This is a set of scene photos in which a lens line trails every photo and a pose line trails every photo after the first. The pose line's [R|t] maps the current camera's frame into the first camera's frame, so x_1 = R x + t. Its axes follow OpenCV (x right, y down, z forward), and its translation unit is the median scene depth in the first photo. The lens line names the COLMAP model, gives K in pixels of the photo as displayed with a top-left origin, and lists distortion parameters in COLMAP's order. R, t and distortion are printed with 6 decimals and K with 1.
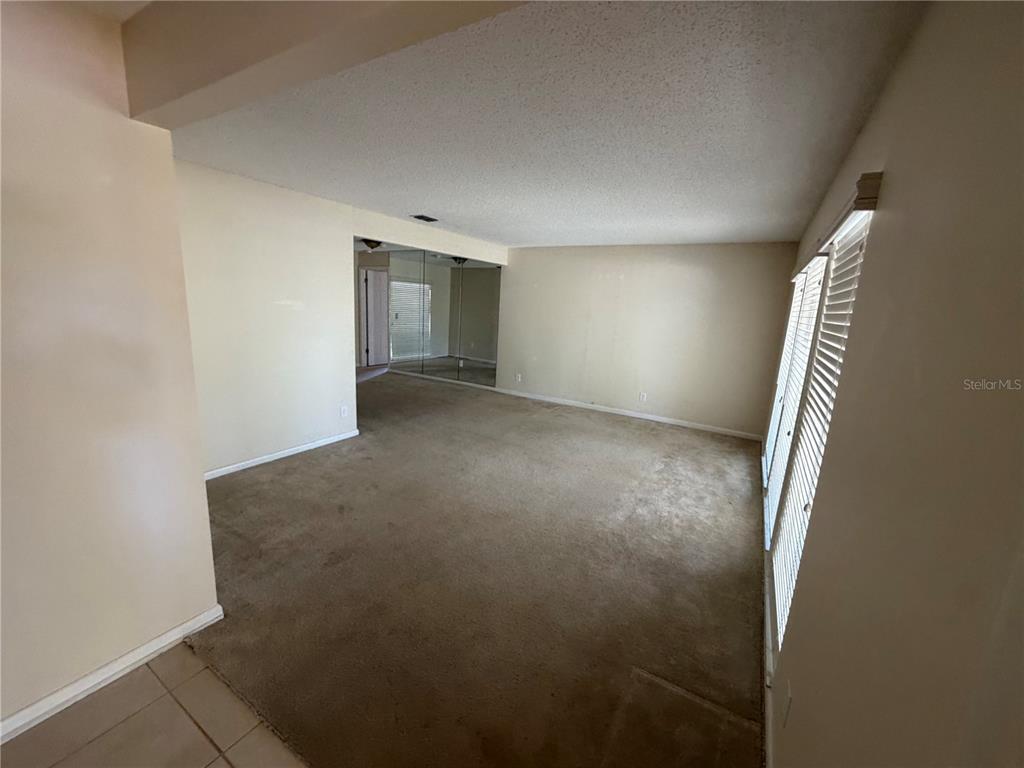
lens RADIAL K [[406.9, 0, 508.5], [0, 406.9, 385.4], [0, 0, 1]] dist [-0.000568, -0.000256]
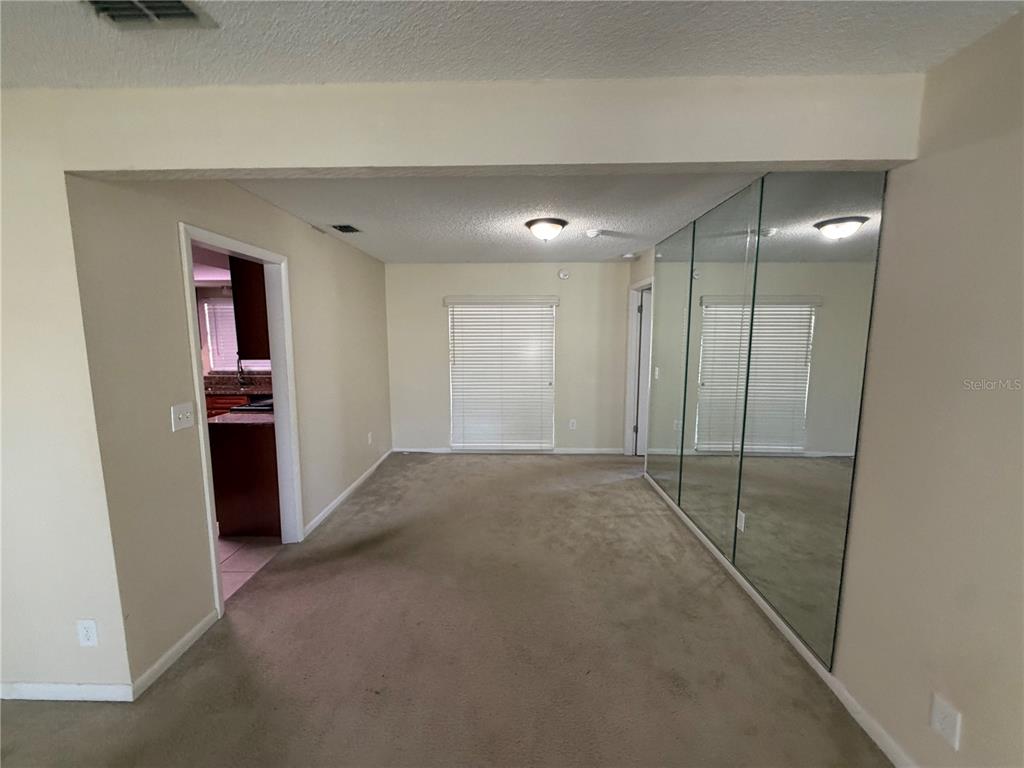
lens RADIAL K [[409.4, 0, 509.2], [0, 409.4, 385.0], [0, 0, 1]] dist [0.000632, 0.000031]
pose [[0.498147, 0.051747, -0.865547, 0.102868], [-0.145846, 0.988996, -0.024810, -0.175927], [0.854739, 0.138595, 0.500213, 0.908283]]
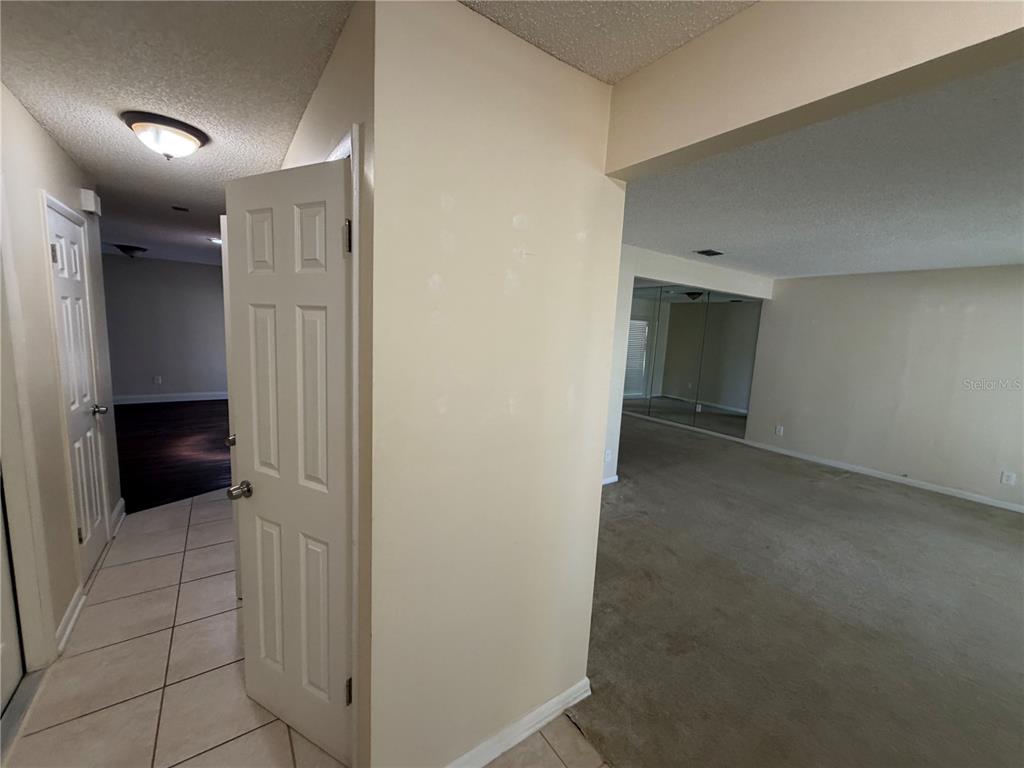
lens RADIAL K [[409.4, 0, 509.2], [0, 409.4, 385.0], [0, 0, 1]] dist [0.000632, 0.000031]
pose [[0.915664, 0.050229, -0.398794, -0.196145], [-0.082573, 0.994506, -0.064333, -0.016189], [0.393372, 0.091837, 0.914781, 0.007609]]
